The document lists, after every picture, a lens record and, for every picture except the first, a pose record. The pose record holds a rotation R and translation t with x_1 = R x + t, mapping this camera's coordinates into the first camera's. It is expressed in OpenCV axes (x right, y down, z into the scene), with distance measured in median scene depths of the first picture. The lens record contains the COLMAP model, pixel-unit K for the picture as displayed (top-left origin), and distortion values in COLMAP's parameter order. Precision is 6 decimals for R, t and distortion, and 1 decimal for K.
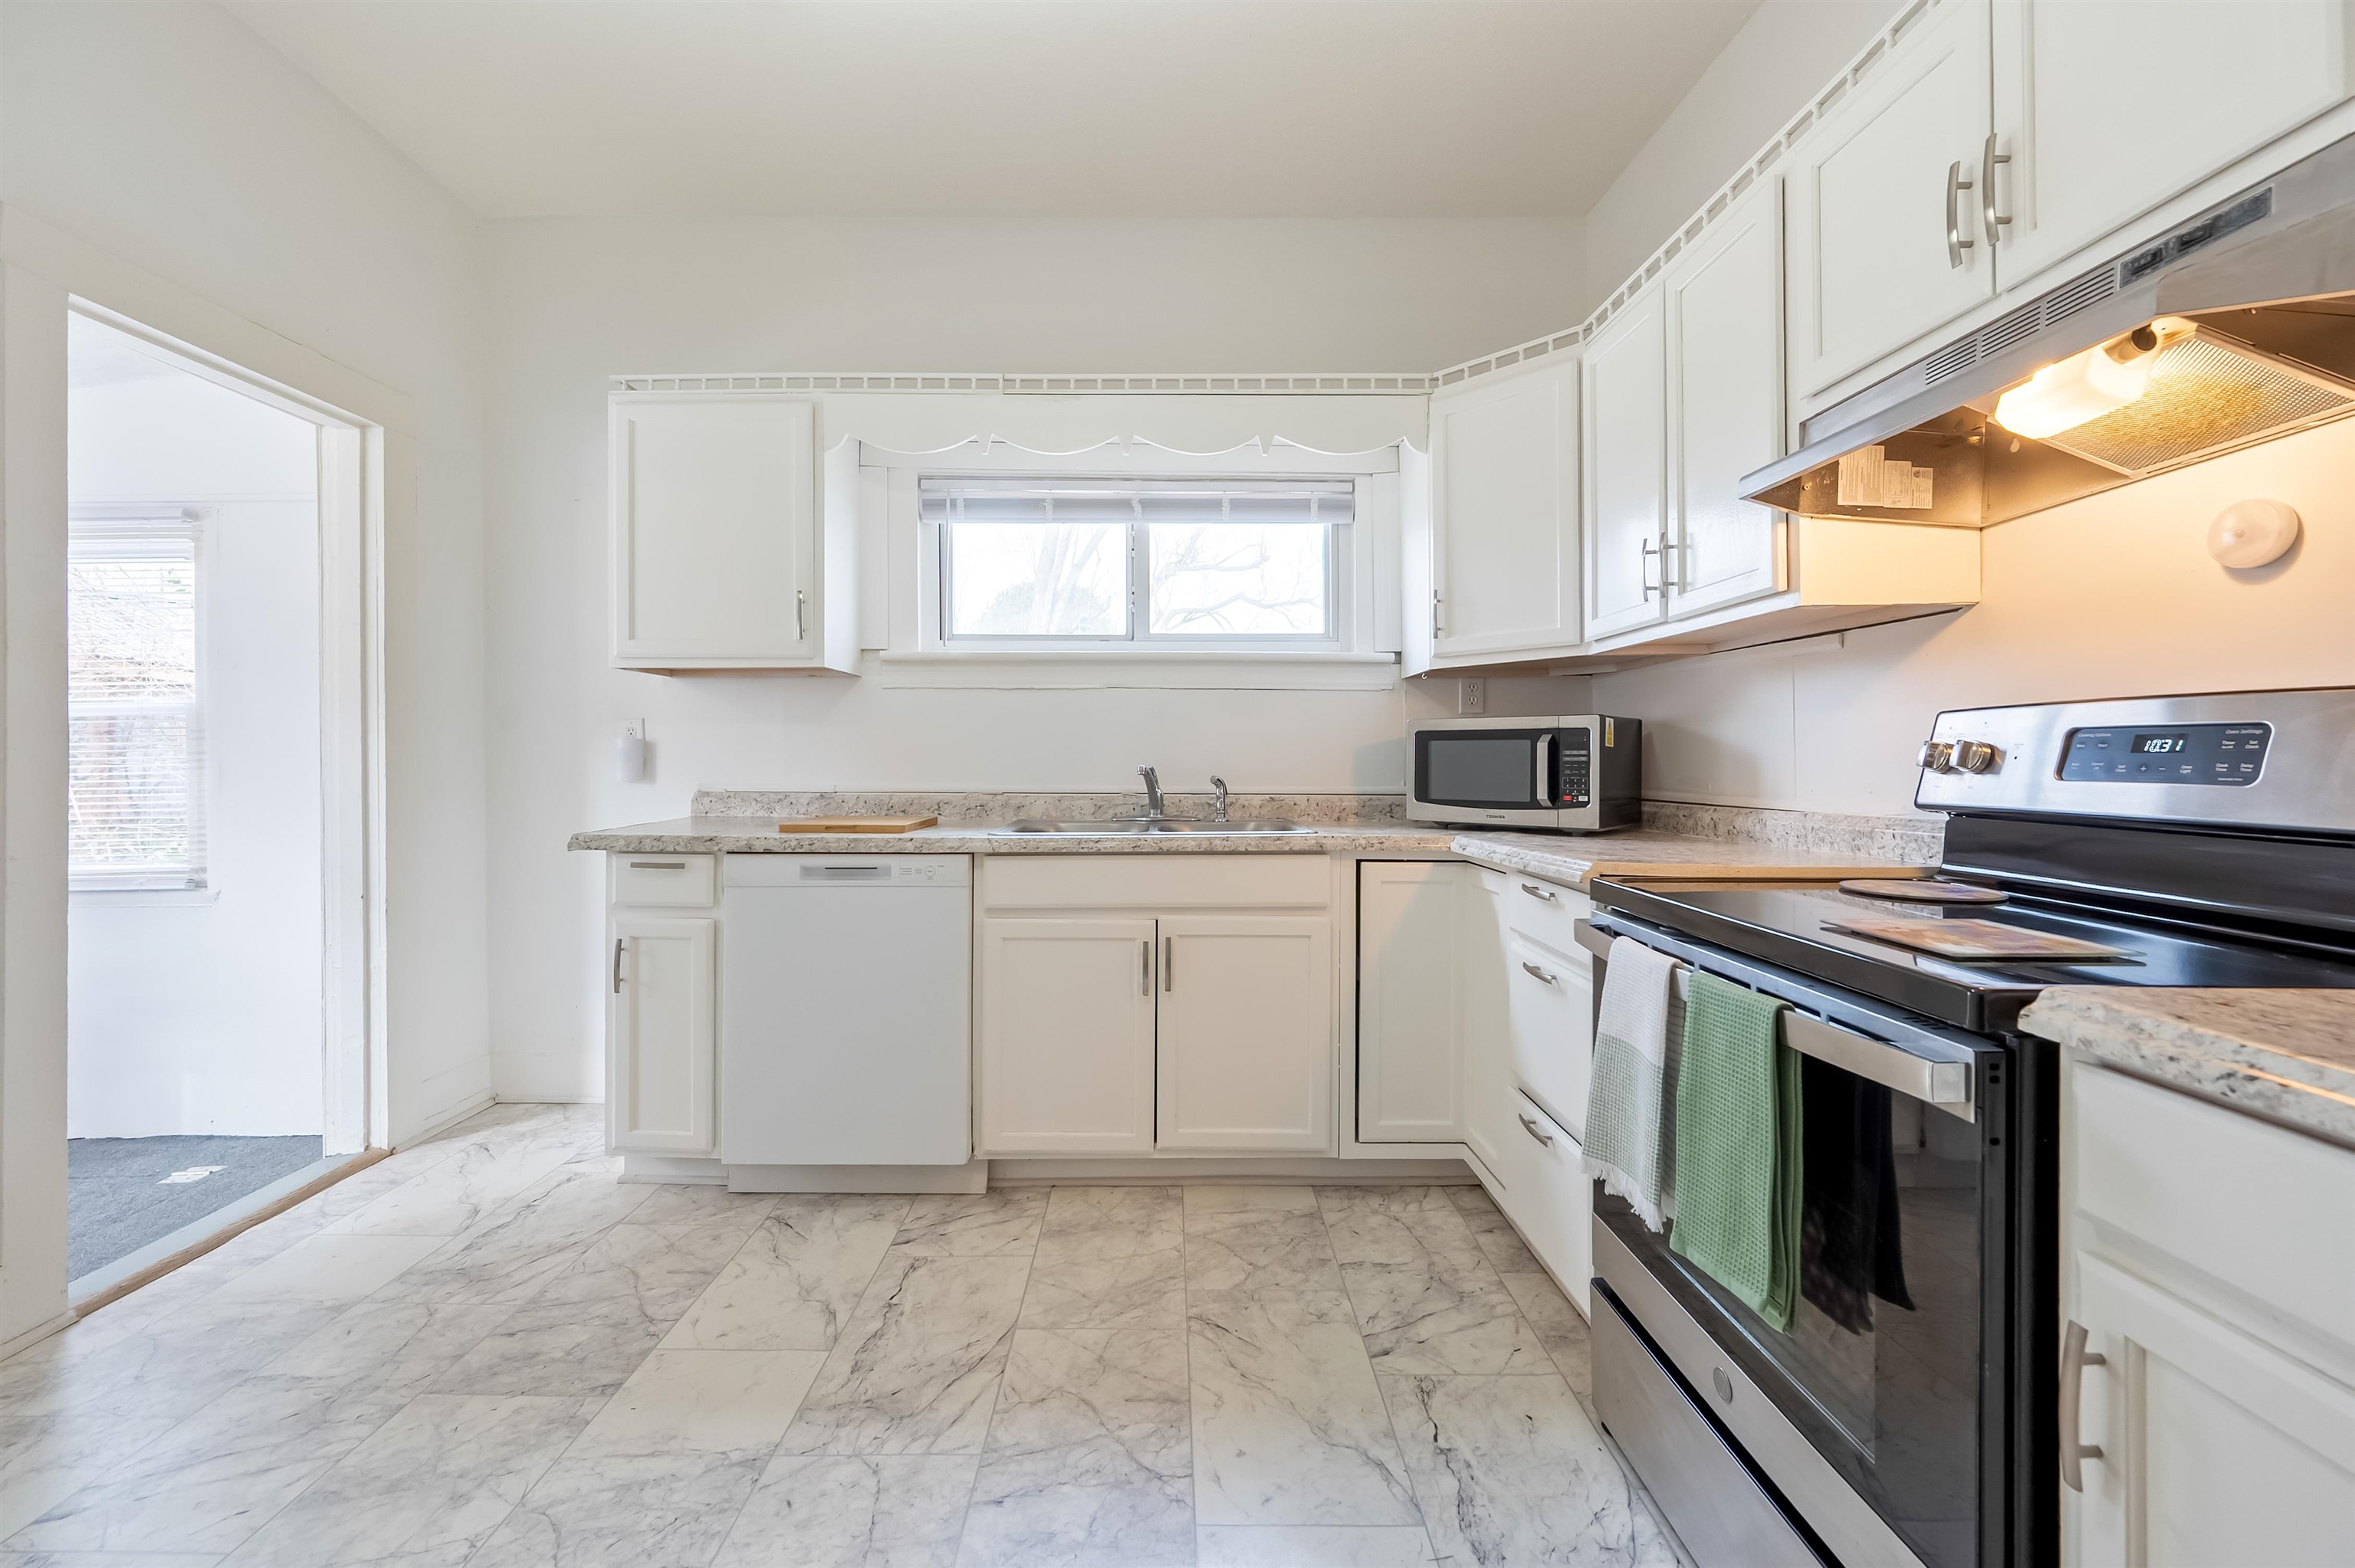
lens RADIAL K [[954.5, 0, 1163.4], [0, 954.5, 765.4], [0, 0, 1]] dist [-0.004057, 0.001953]
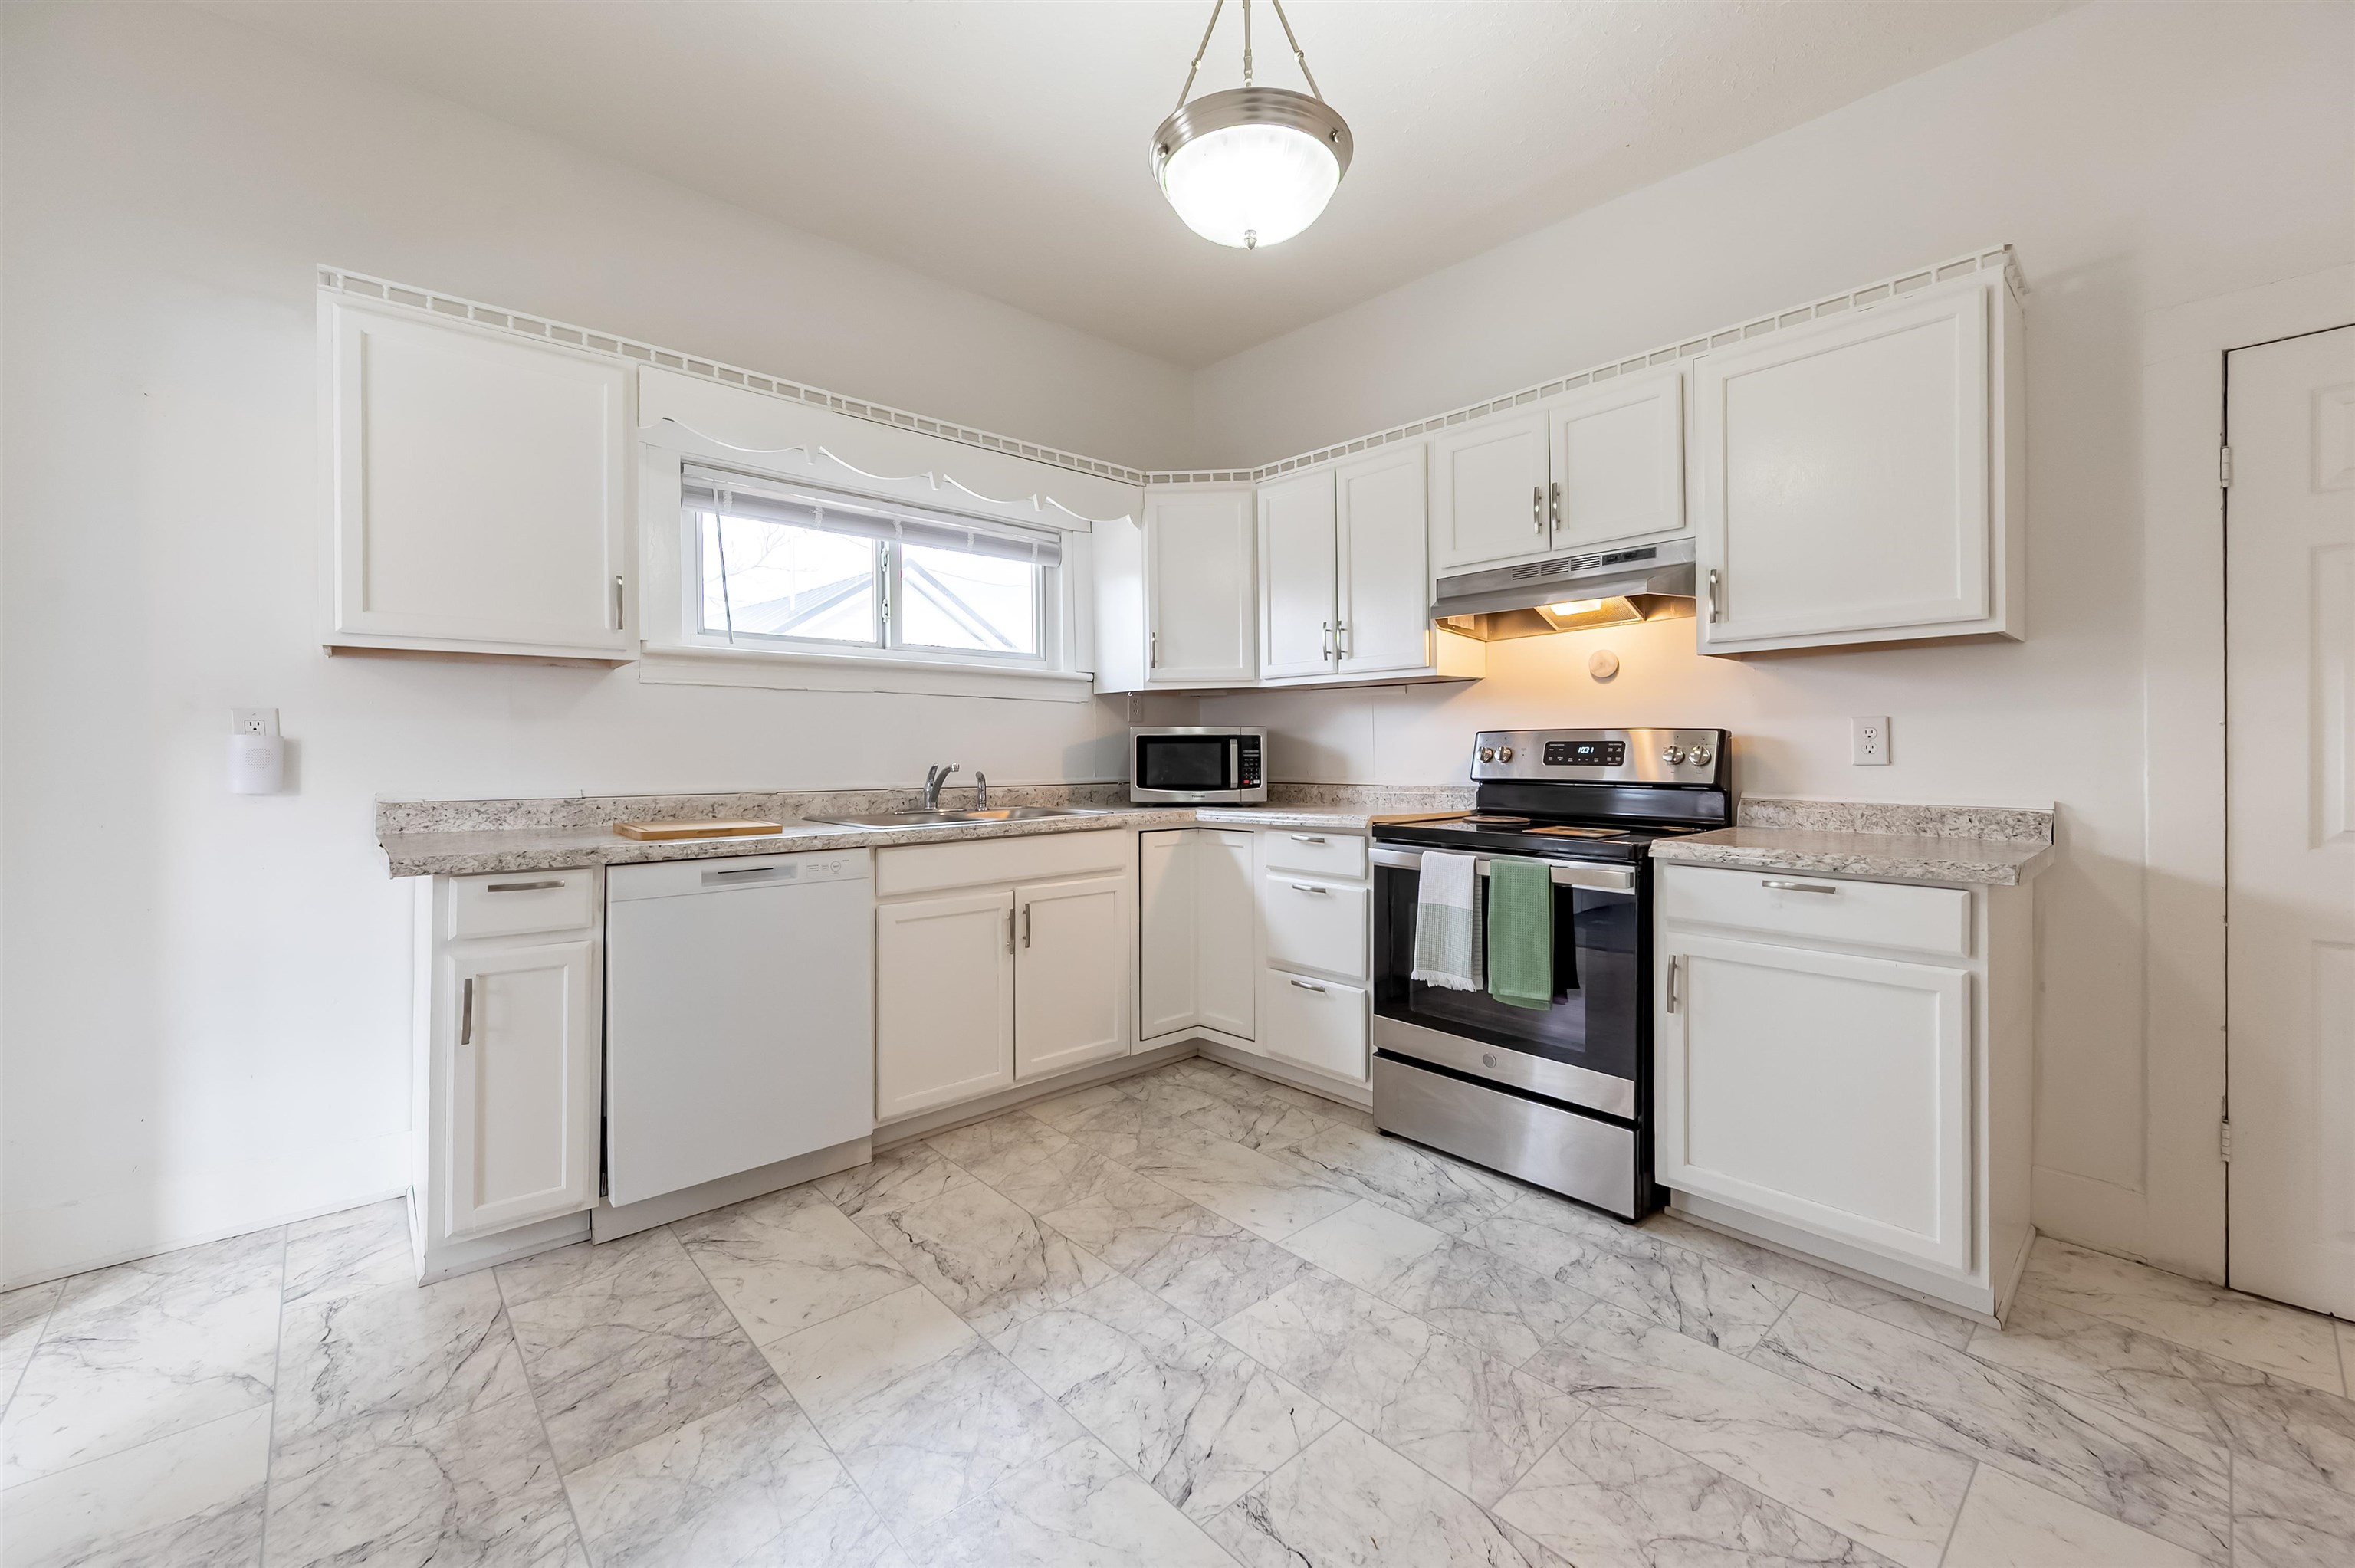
lens RADIAL K [[954.5, 0, 1189.8], [0, 954.5, 756.0], [0, 0, 1]] dist [-0.004057, 0.001953]
pose [[0.734818, -0.006812, 0.678230, -0.704689], [0.008627, 0.999963, 0.000697, -0.008821], [-0.678209, 0.005339, 0.734850, -0.044533]]
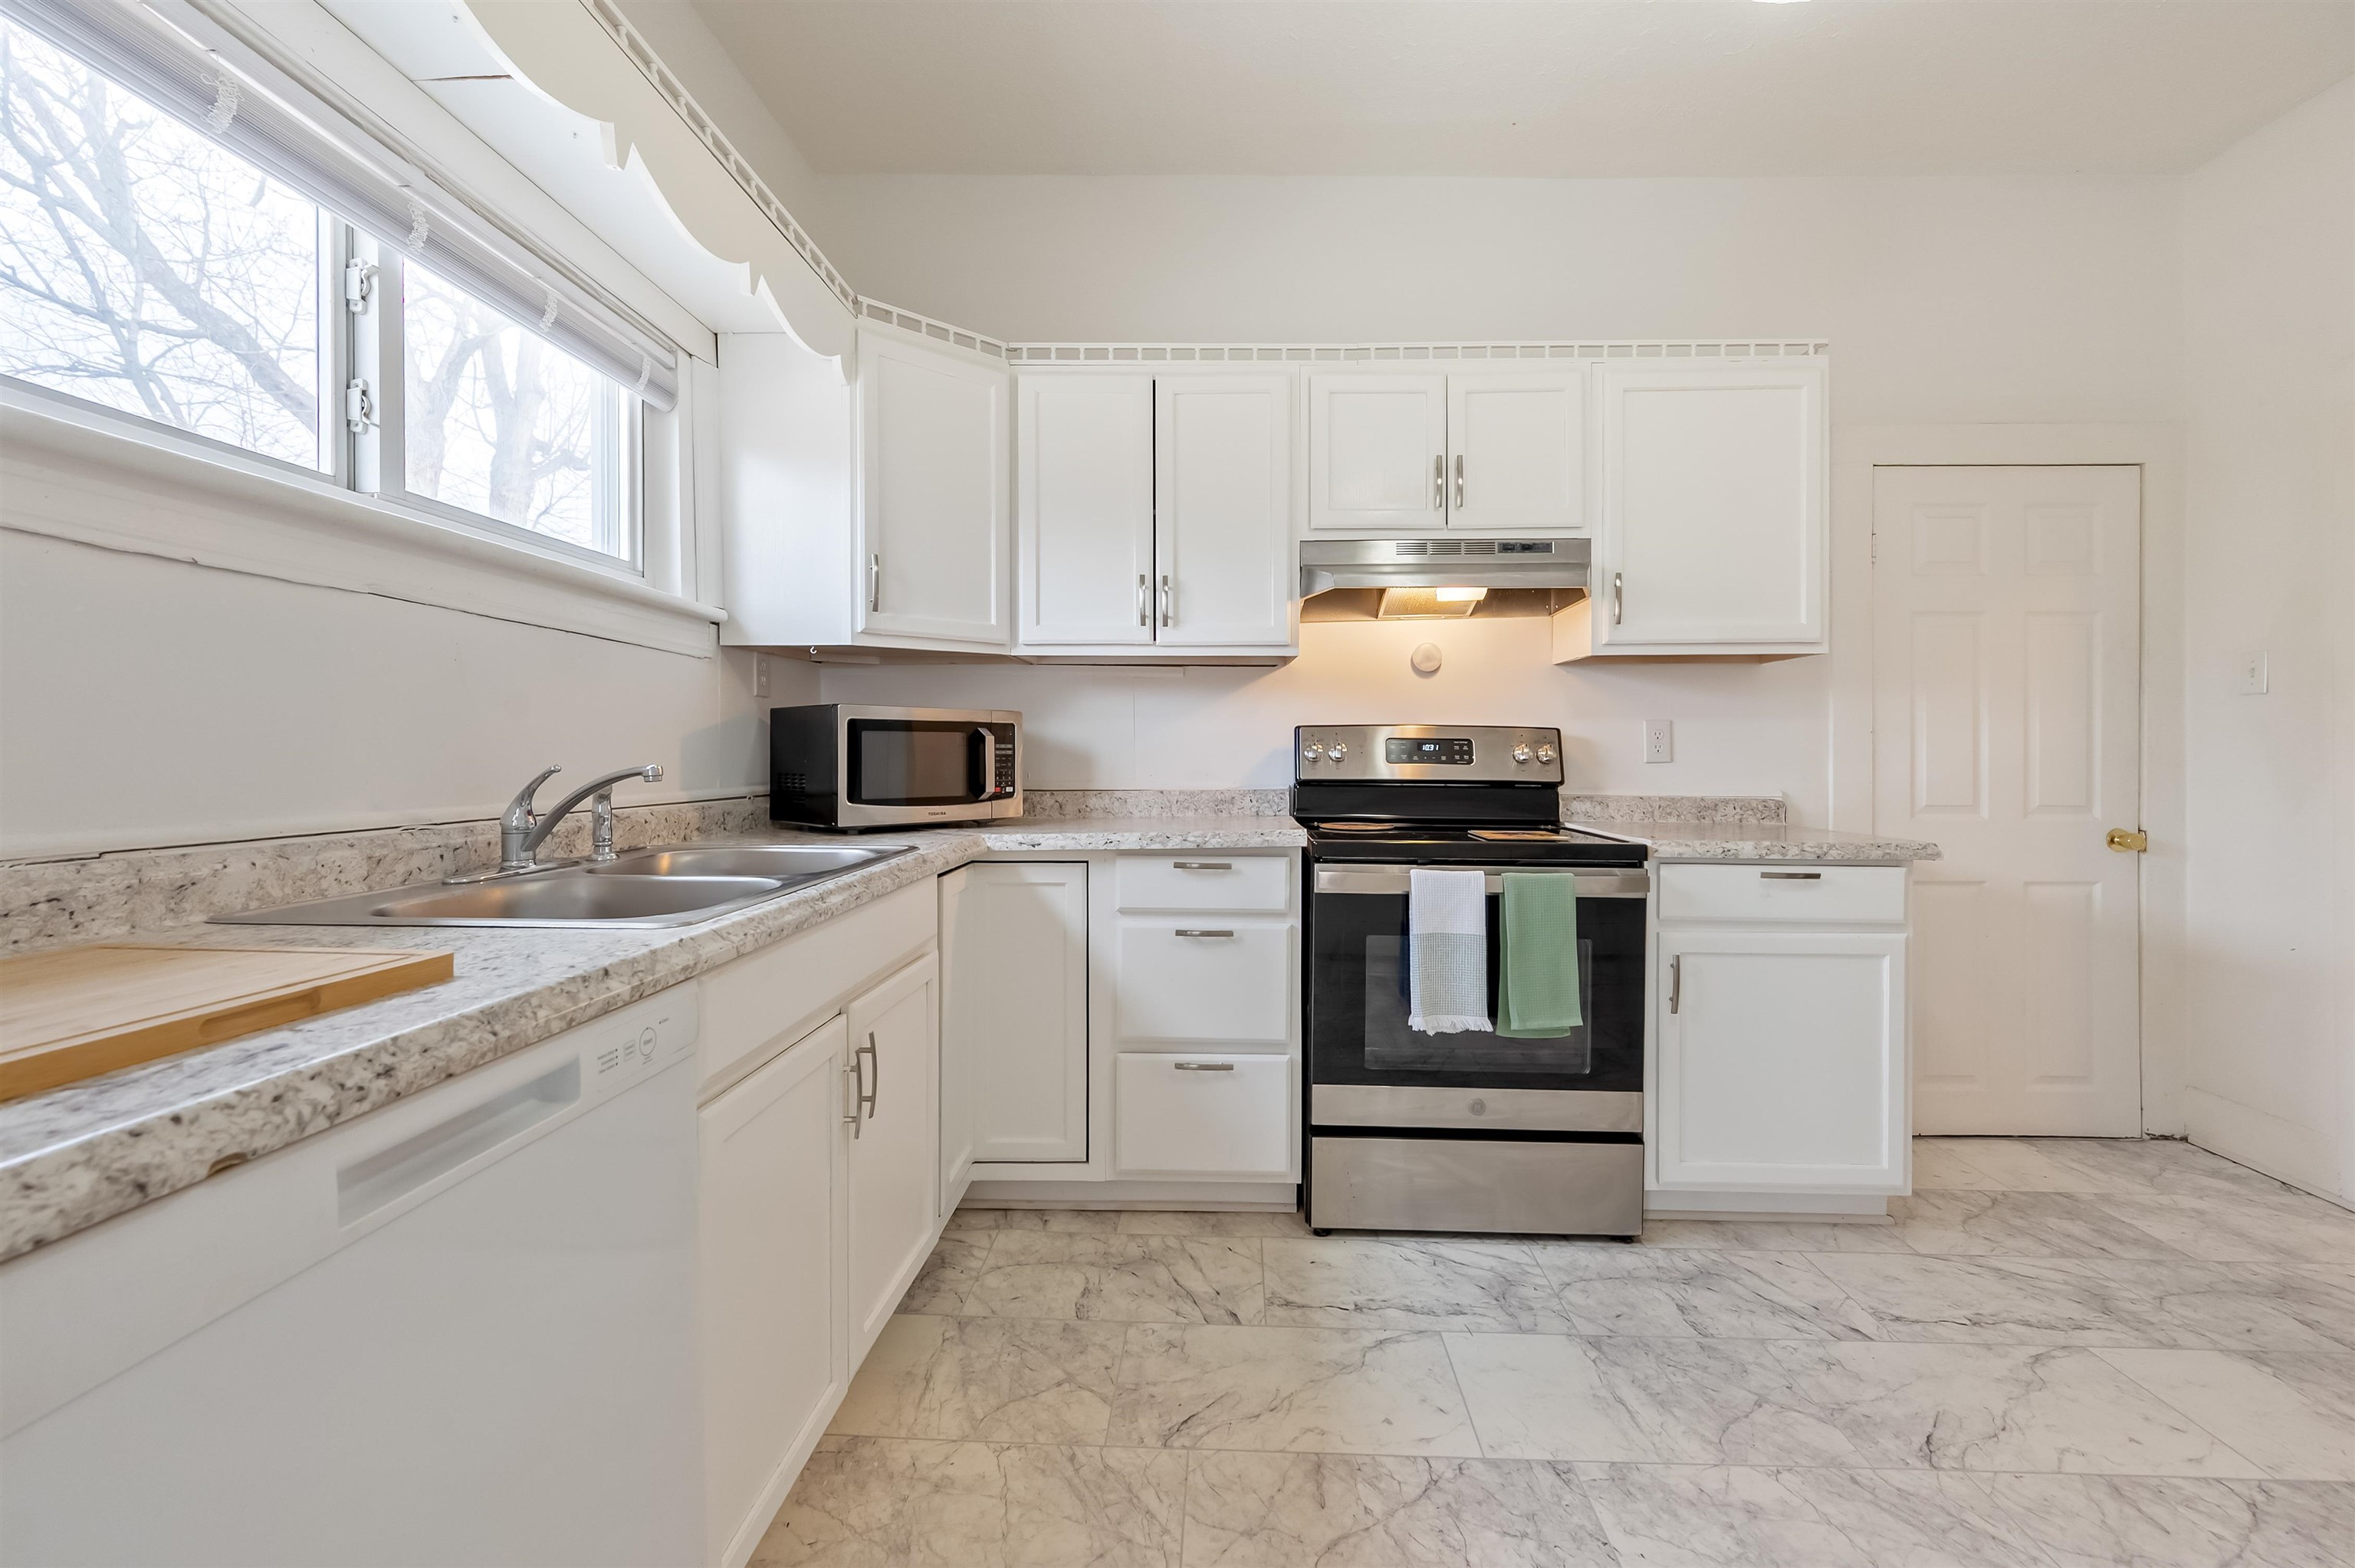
lens RADIAL K [[954.5, 0, 1205.5], [0, 954.5, 759.1], [0, 0, 1]] dist [-0.004057, 0.001953]
pose [[0.026621, -0.008265, 0.999611, -0.655867], [0.003672, 0.999960, 0.008170, -0.008144], [-0.999639, 0.003453, 0.026651, 0.797612]]
